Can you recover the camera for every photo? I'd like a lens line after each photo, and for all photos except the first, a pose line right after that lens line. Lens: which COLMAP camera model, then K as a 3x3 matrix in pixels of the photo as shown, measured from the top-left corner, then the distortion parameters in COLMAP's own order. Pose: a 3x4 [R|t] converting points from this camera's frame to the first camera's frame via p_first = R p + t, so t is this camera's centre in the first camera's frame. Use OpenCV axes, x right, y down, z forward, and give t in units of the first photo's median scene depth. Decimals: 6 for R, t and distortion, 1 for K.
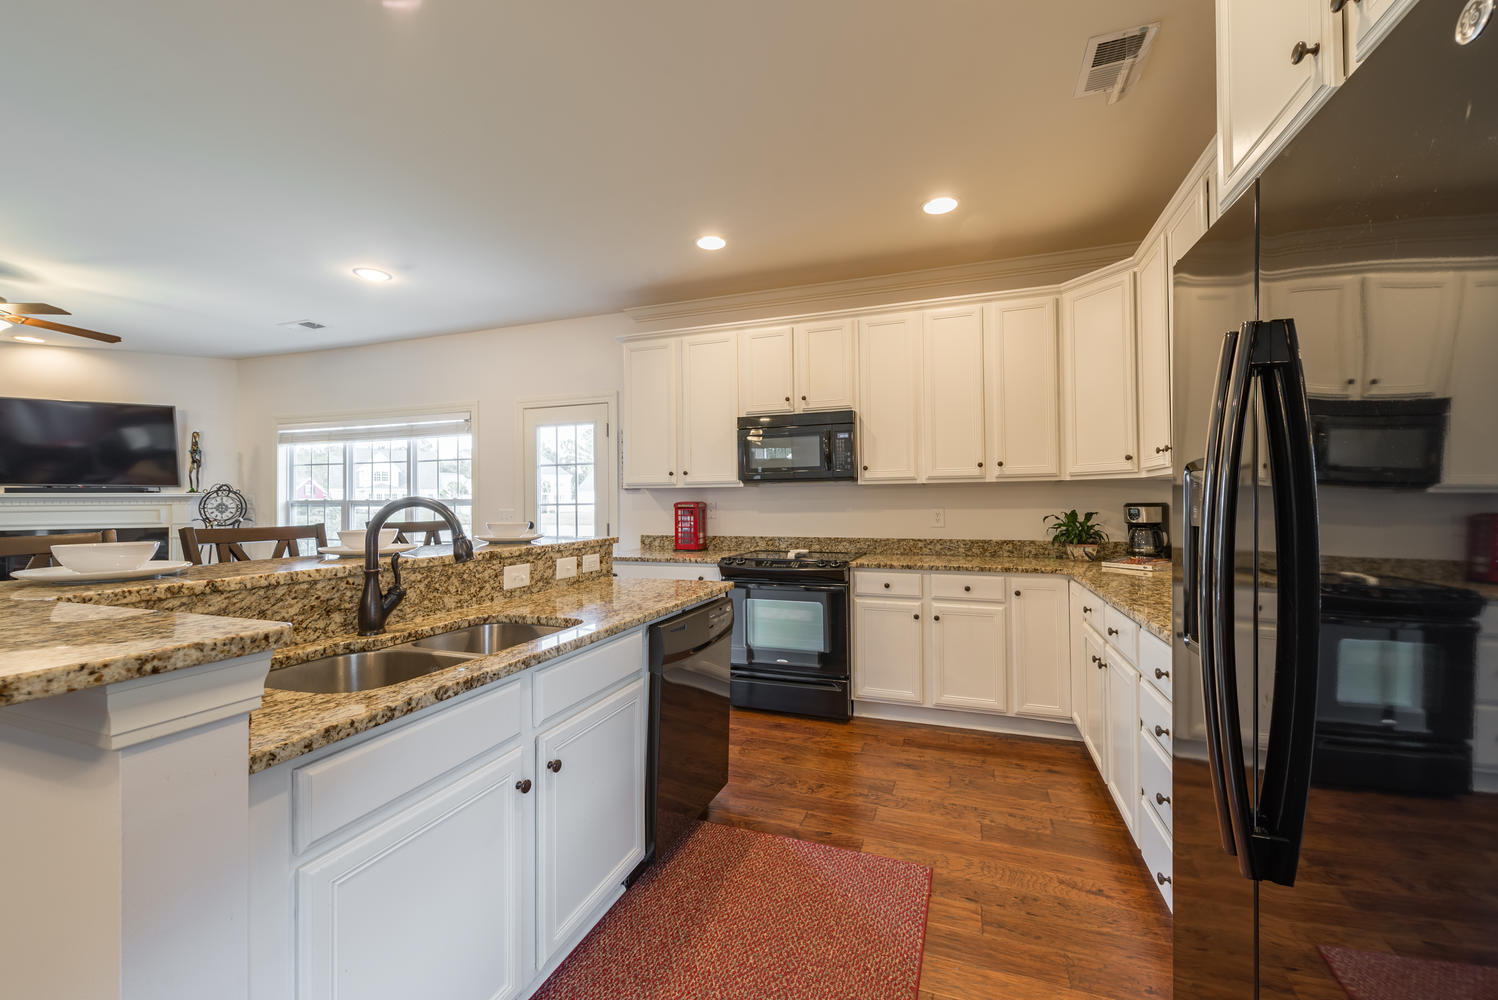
lens RADIAL K [[589.7, 0, 749.0], [0, 589.7, 500.0], [0, 0, 1]] dist [0.003239, 0.000514]
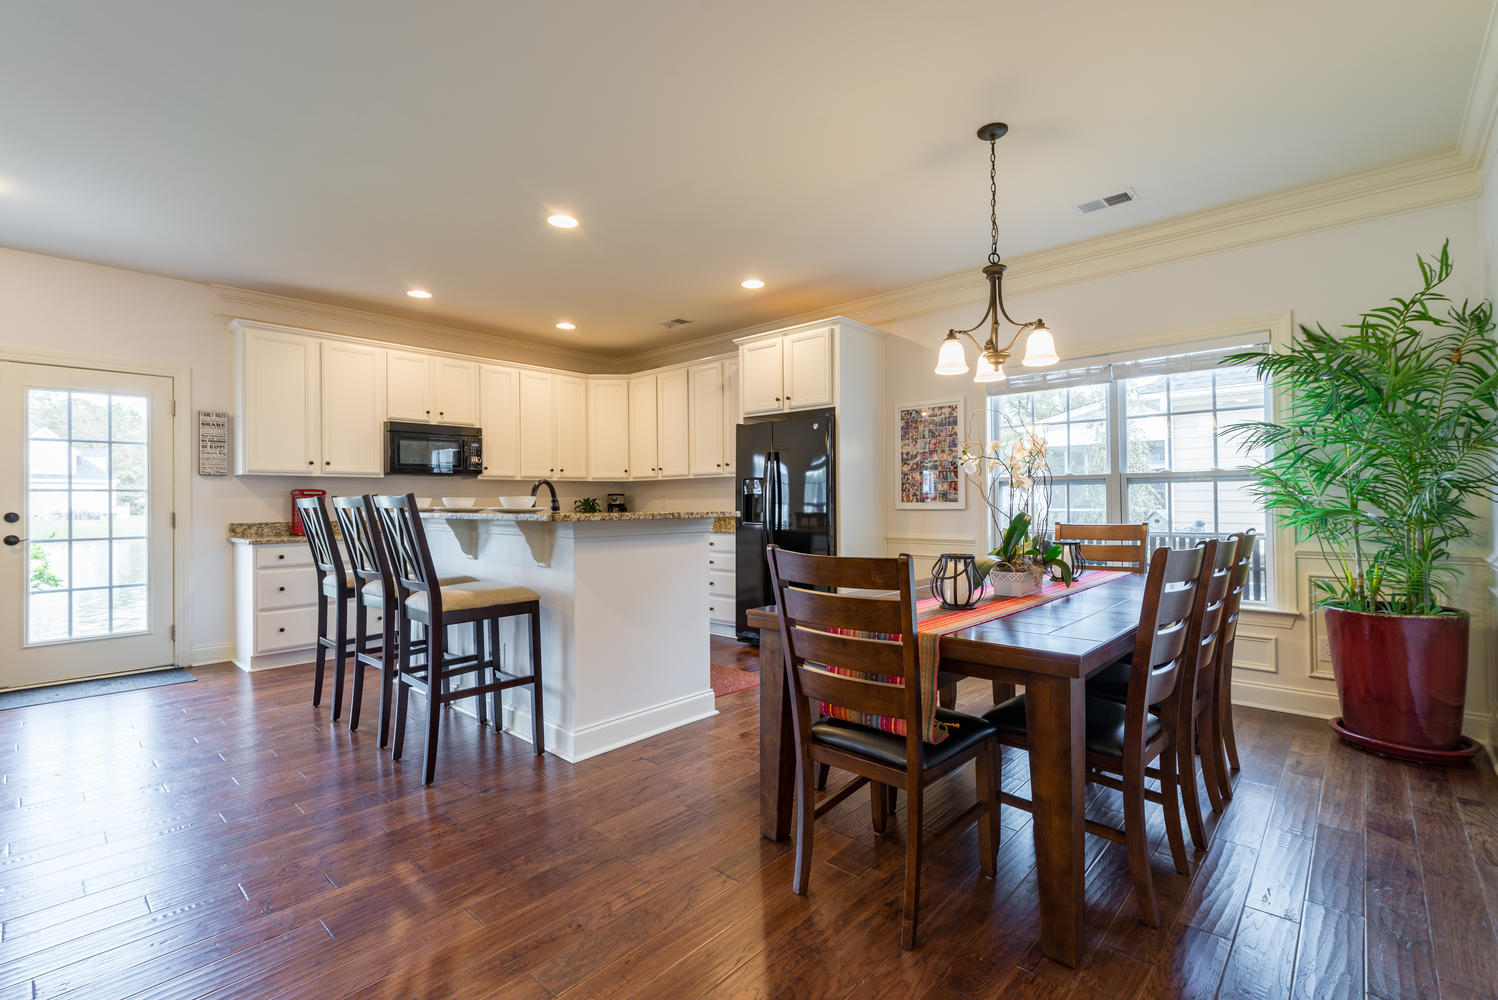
lens RADIAL K [[691.6, 0, 749.0], [0, 691.6, 500.0], [0, 0, 1]] dist [0.000070, -0.000300]
pose [[0.384155, 0.008946, 0.923225, -1.216208], [-0.001485, 0.999958, -0.009071, 0.041316], [-0.923267, 0.002113, 0.384152, -0.286260]]
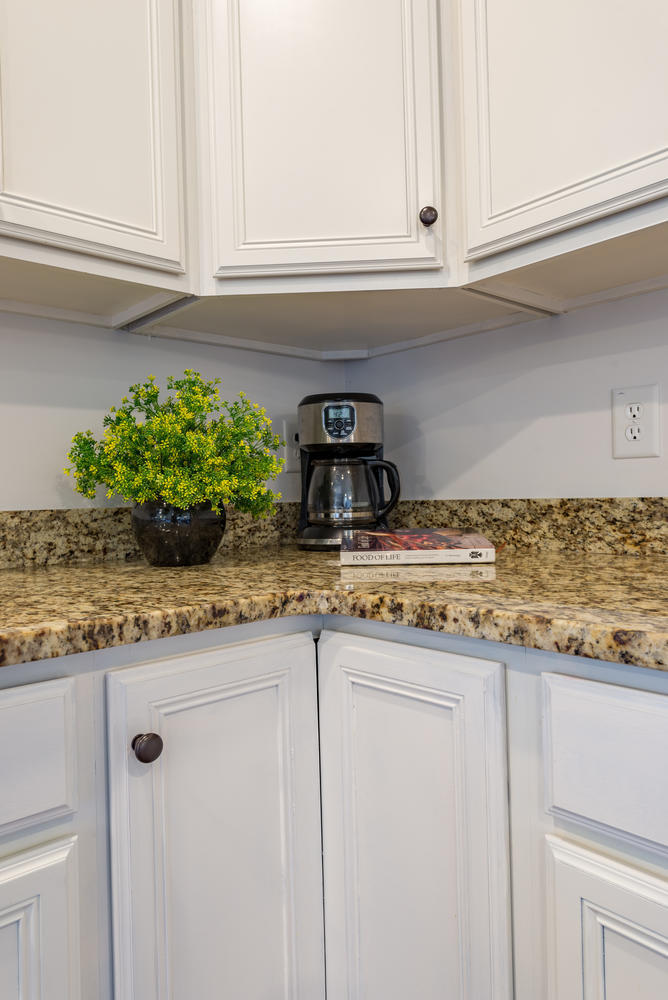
lens RADIAL K [[669.9, 0, 334.0], [0, 669.9, 500.0], [0, 0, 1]] dist [0.000820, 0.000511]
pose [[0.480407, -0.015778, 0.876904, 0.259508], [0.016165, 0.999828, 0.009134, 0.066824], [-0.876897, 0.009787, 0.480580, 0.752124]]
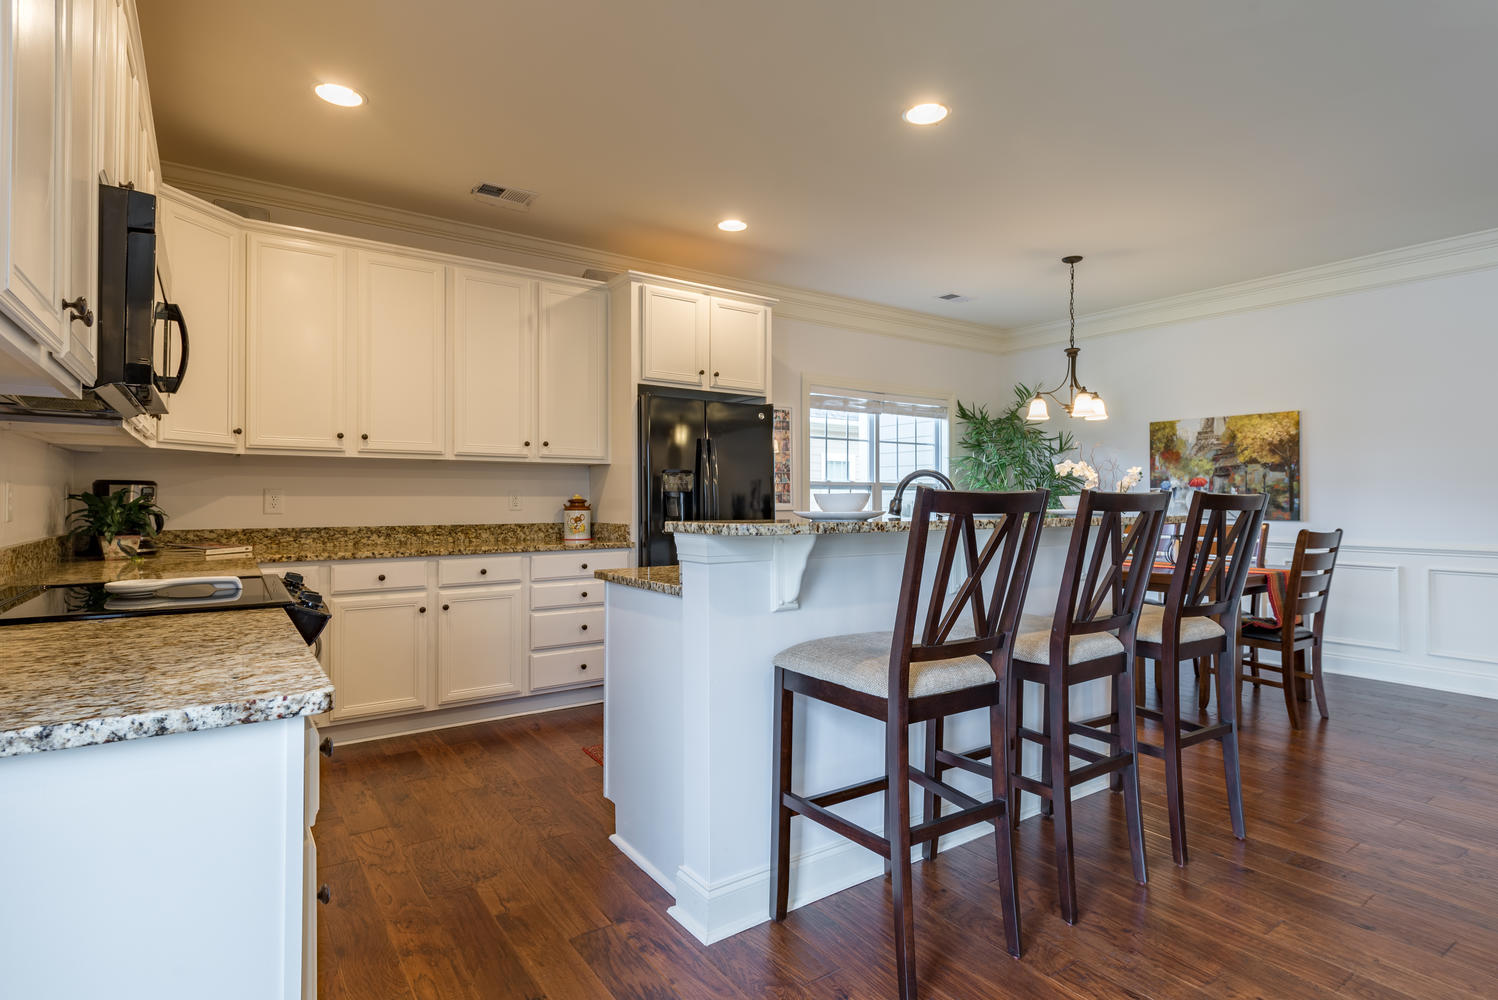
lens RADIAL K [[763.7, 0, 791.1], [0, 763.7, 491.0], [0, 0, 1]] dist [-0.000396, 0.000047]
pose [[-0.834249, 0.005850, 0.551357, -0.626641], [-0.003645, 0.999863, -0.016124, 0.031610], [-0.551376, -0.015461, -0.834113, 1.306260]]
